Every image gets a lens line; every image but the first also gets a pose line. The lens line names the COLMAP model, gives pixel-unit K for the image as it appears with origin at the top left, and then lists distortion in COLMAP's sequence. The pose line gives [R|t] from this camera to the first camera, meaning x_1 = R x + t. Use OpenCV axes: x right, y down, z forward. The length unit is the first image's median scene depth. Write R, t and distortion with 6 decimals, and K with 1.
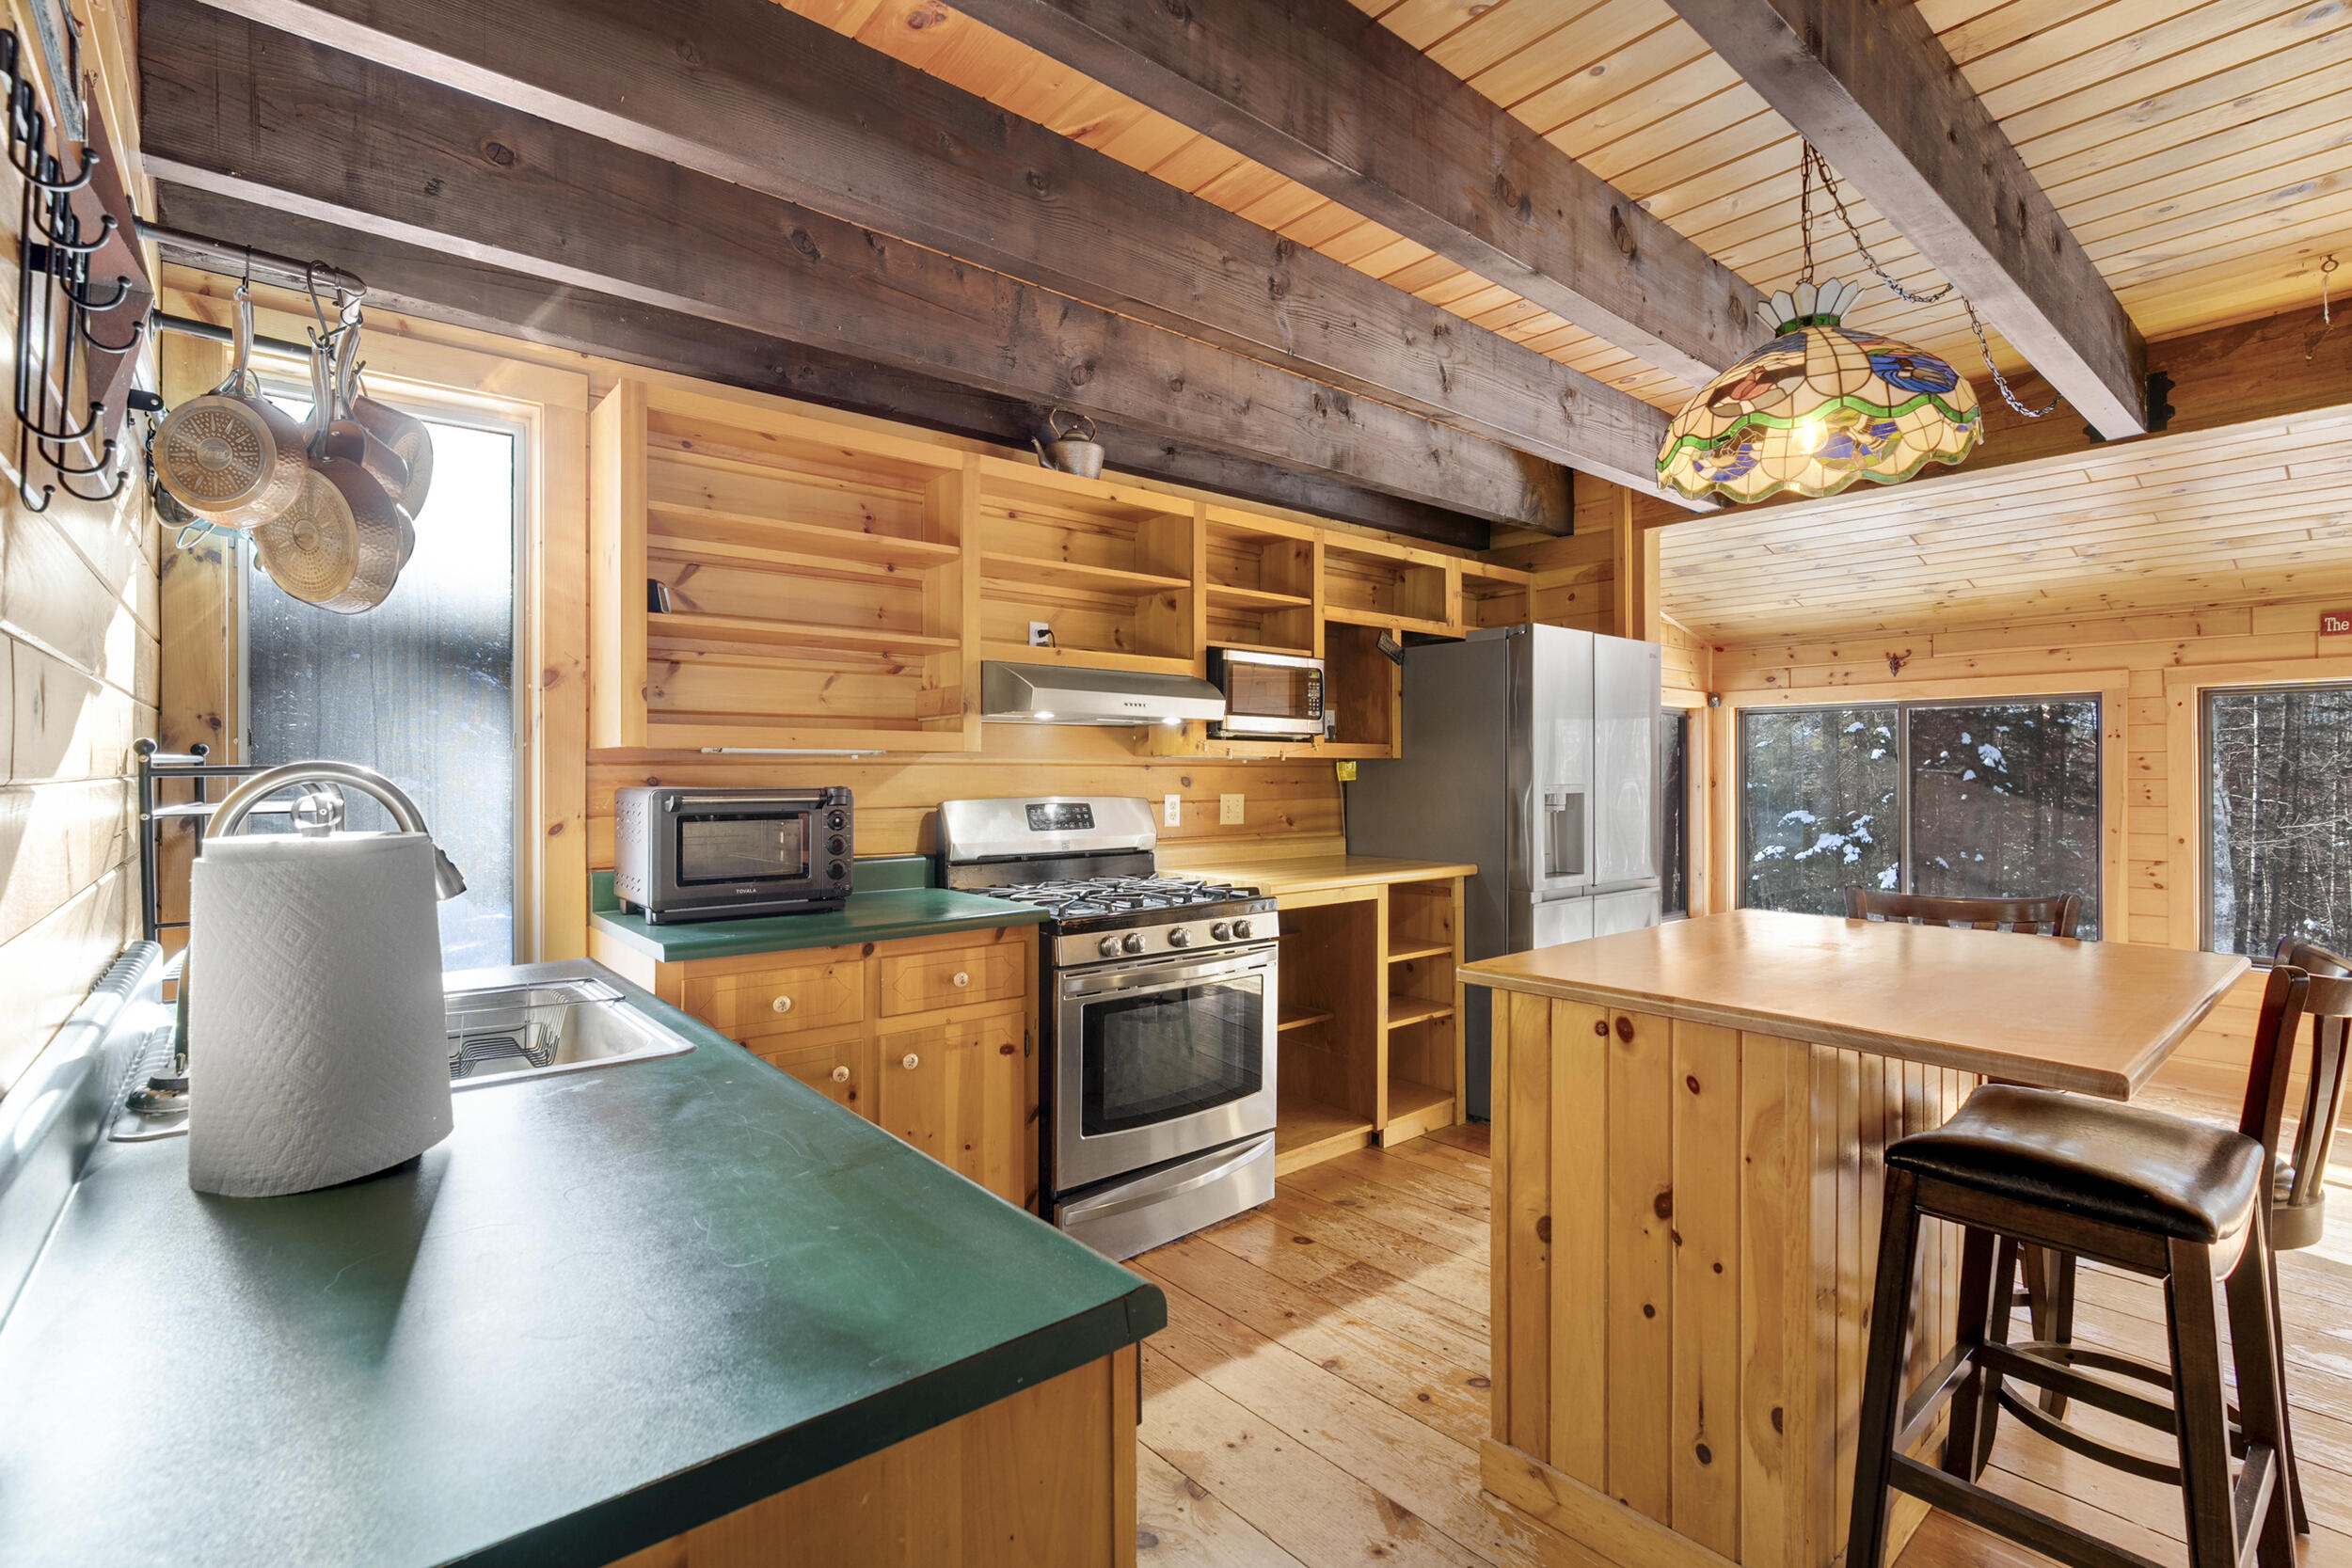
lens RADIAL K [[1070.4, 0, 1182.5], [0, 1070.4, 769.9], [0, 0, 1]] dist [-0.013133, 0.004492]
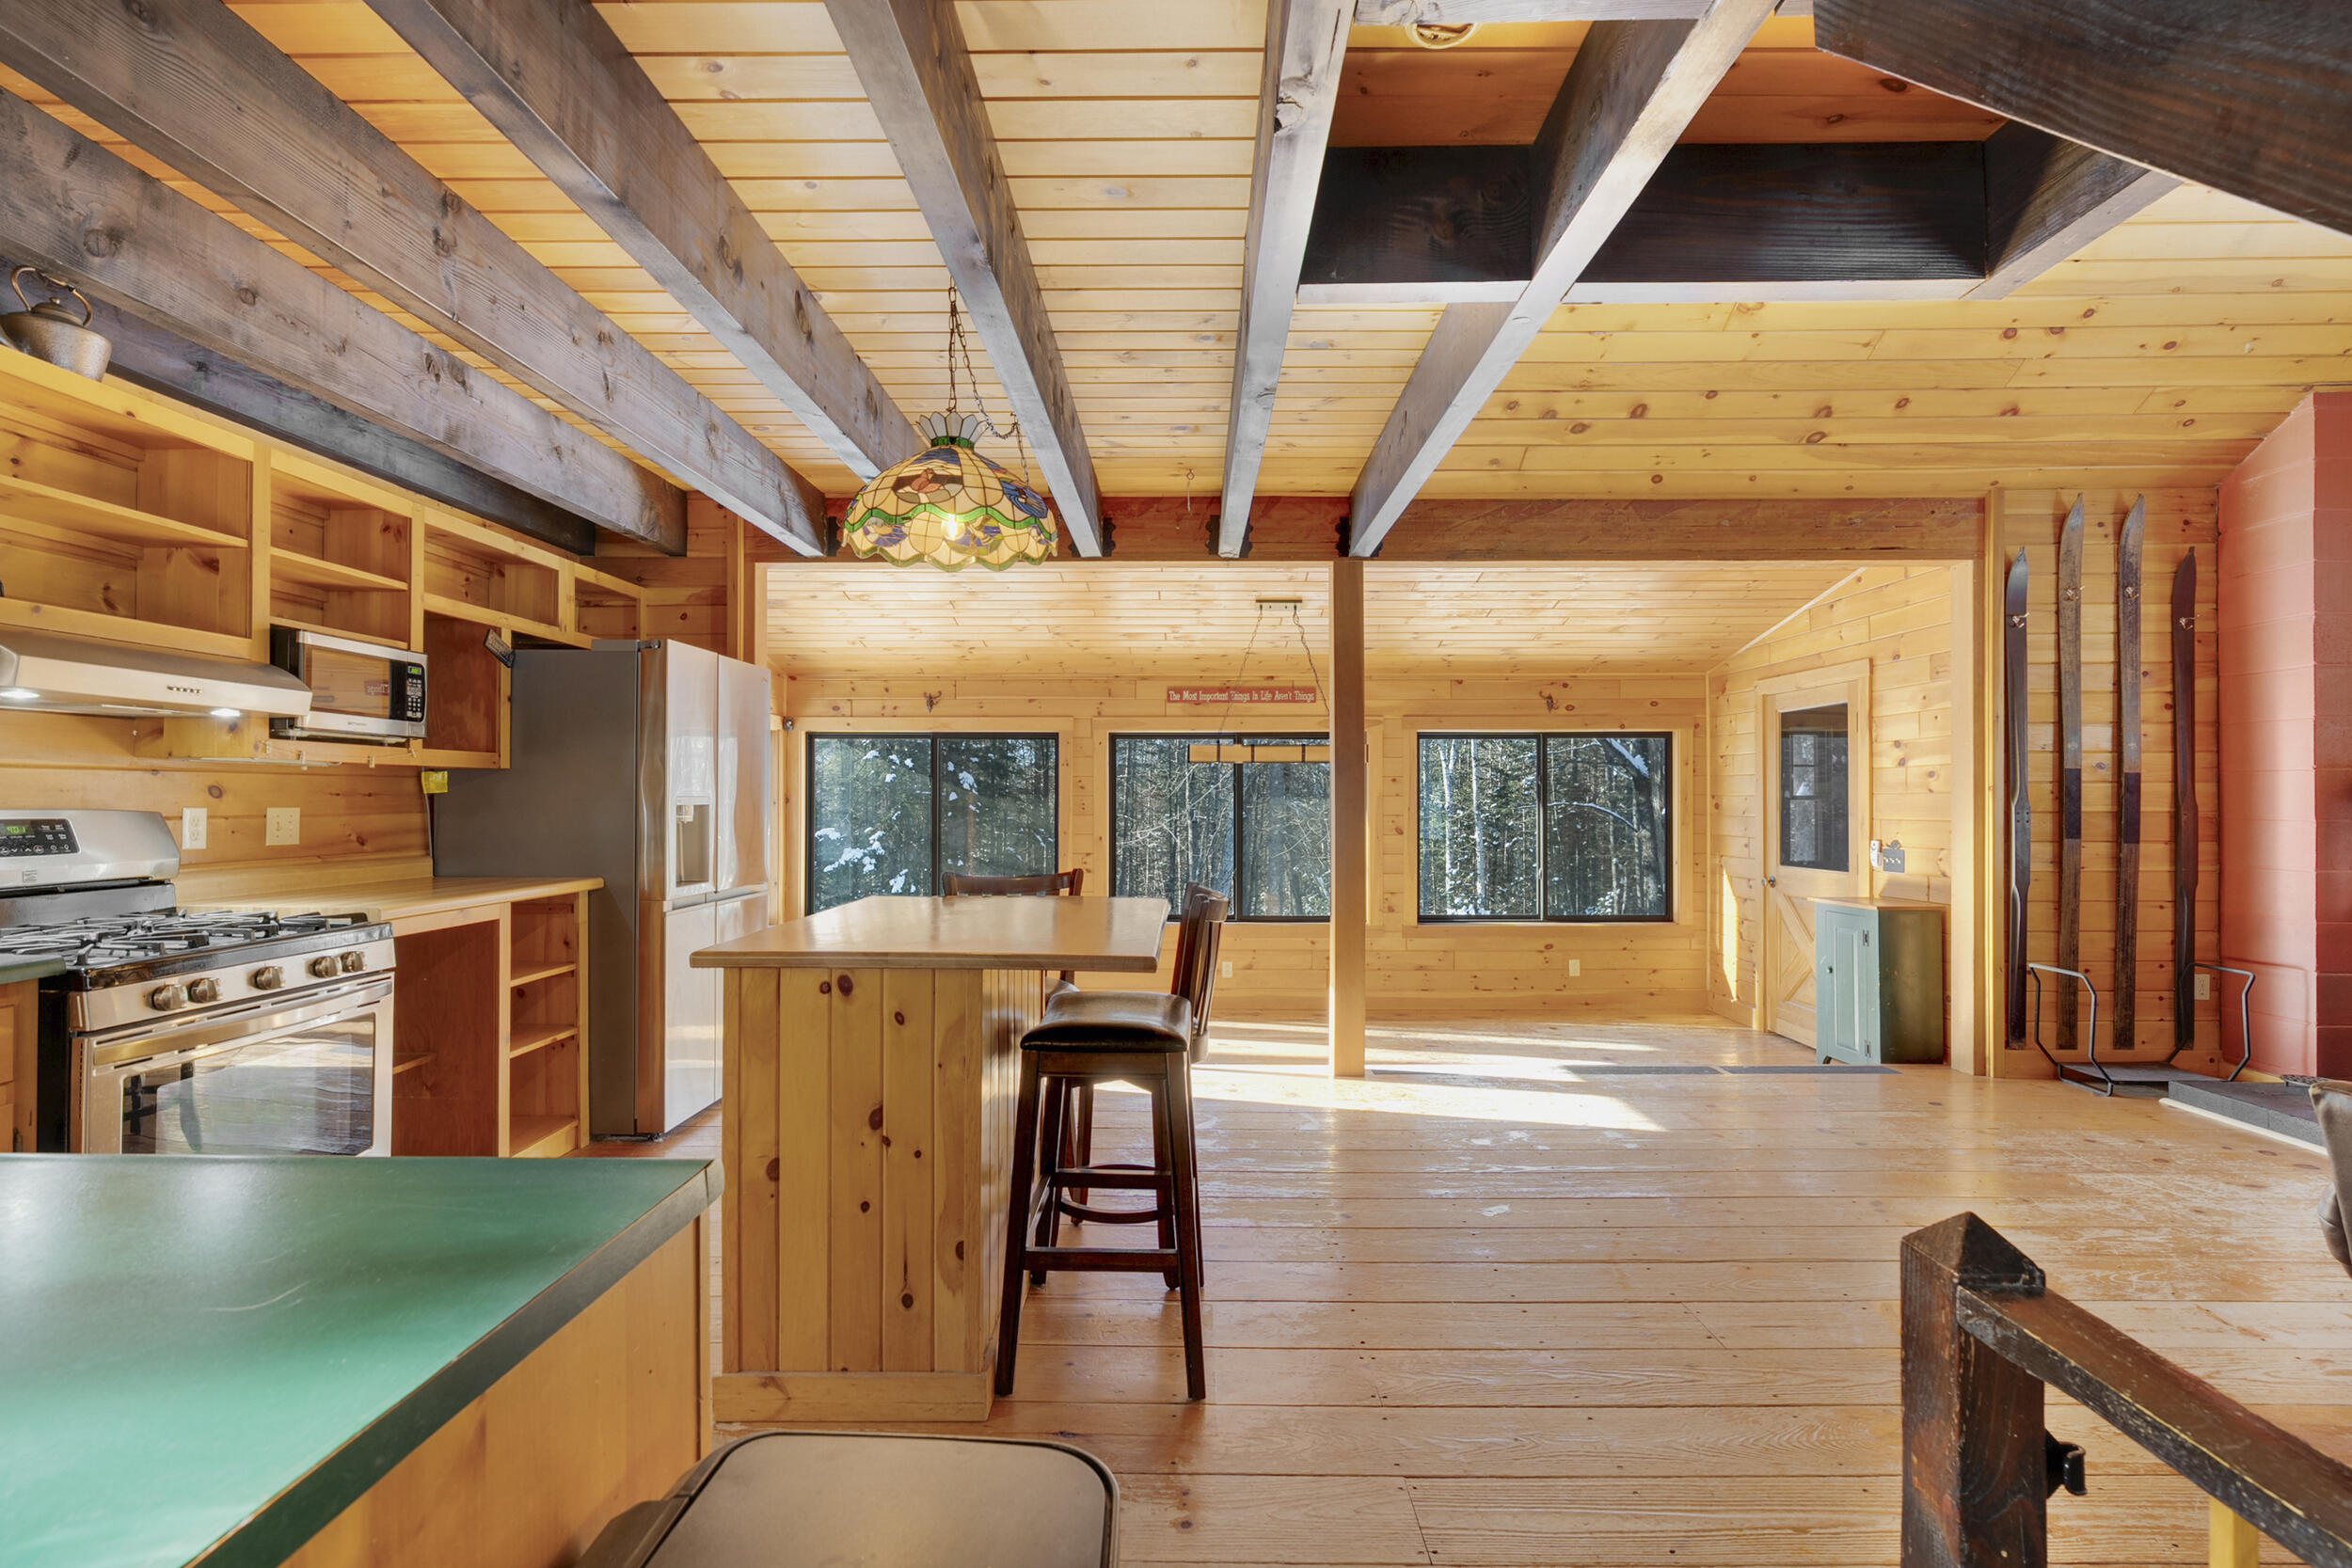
lens RADIAL K [[1070.4, 0, 1181.6], [0, 1070.4, 794.2], [0, 0, 1]] dist [-0.013133, 0.004492]
pose [[0.652833, 0.003262, 0.757495, -0.139019], [-0.004239, 0.999991, -0.000653, 0.011491], [-0.757490, -0.002785, 0.652841, -0.051290]]
